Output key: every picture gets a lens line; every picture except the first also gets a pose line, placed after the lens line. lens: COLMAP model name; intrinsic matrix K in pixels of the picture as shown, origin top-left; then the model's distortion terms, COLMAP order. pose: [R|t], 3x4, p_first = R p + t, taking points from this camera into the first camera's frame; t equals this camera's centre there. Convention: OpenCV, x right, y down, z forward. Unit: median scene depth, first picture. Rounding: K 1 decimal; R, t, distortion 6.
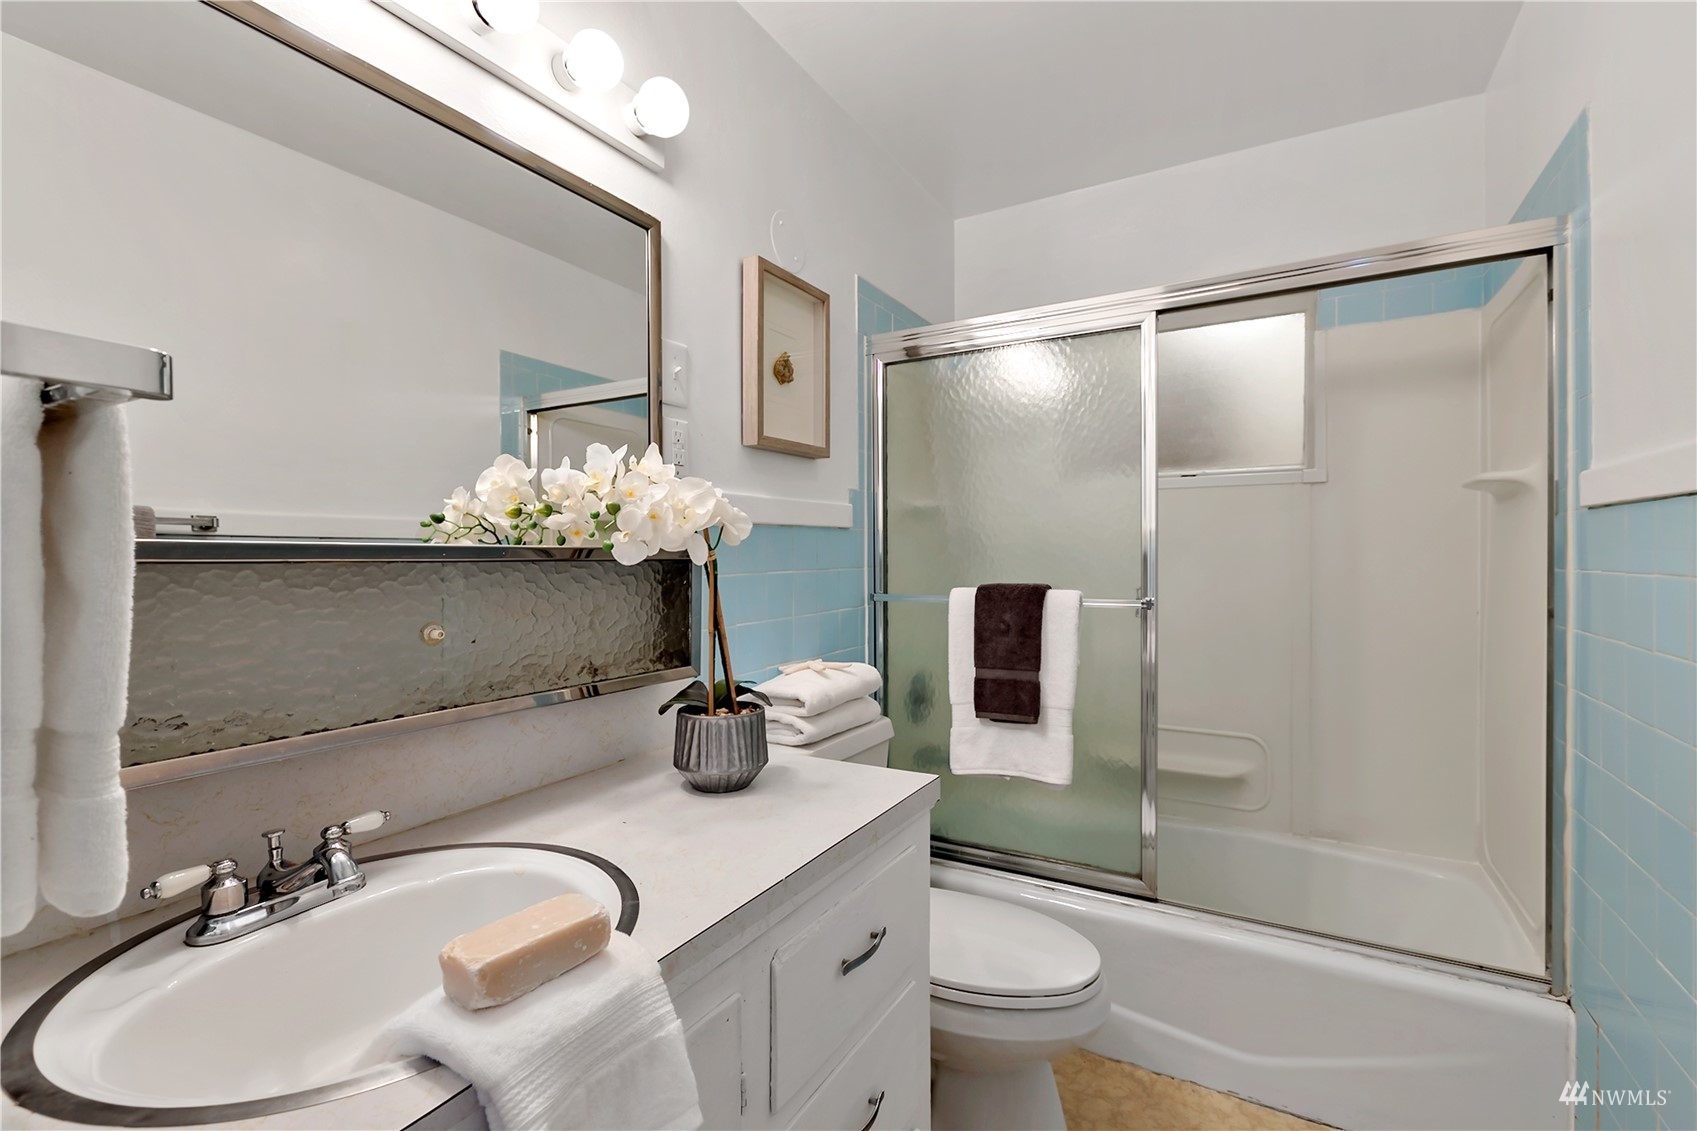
lens RADIAL K [[771.7, 0, 849.1], [0, 771.7, 552.6], [0, 0, 1]] dist [0.000310, -0.002379]
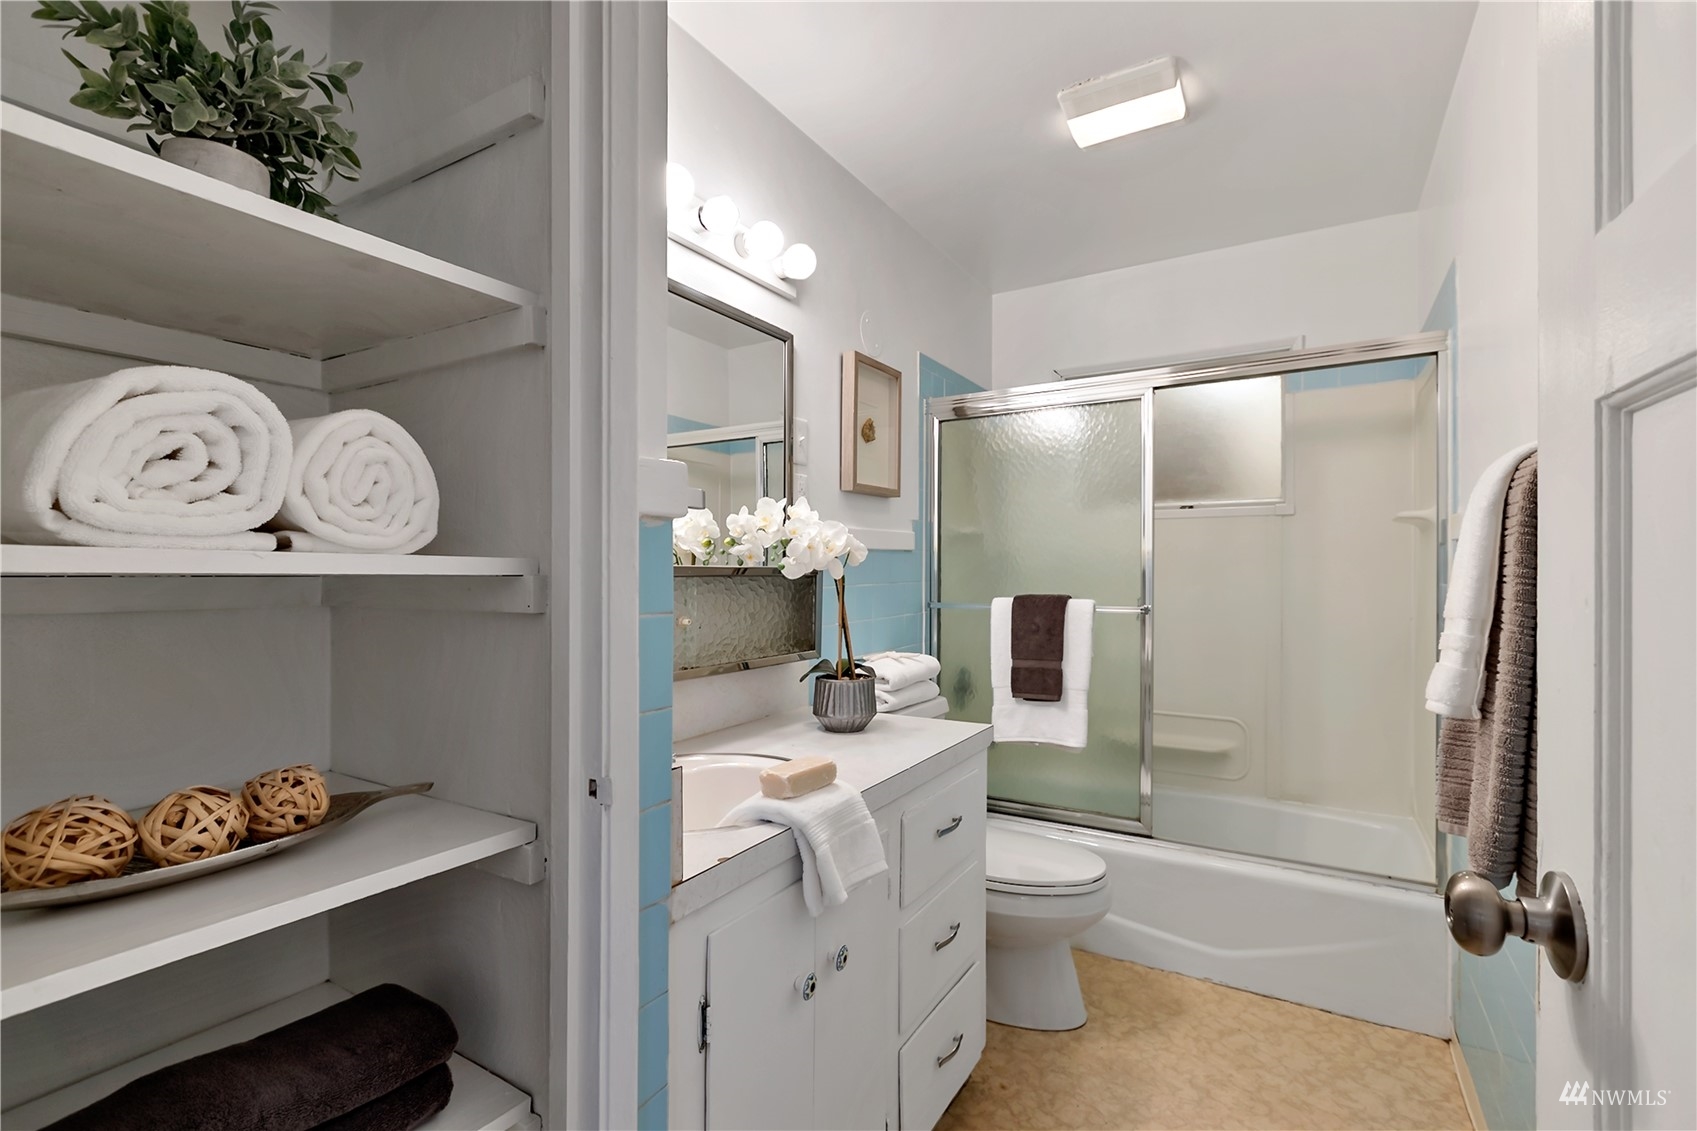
lens RADIAL K [[771.7, 0, 844.3], [0, 771.7, 576.7], [0, 0, 1]] dist [0.000310, -0.002379]
pose [[0.999559, 0.002833, -0.029546, -0.092084], [-0.002496, 0.999932, 0.011425, -0.004174], [0.029577, -0.011346, 0.999498, -0.346257]]
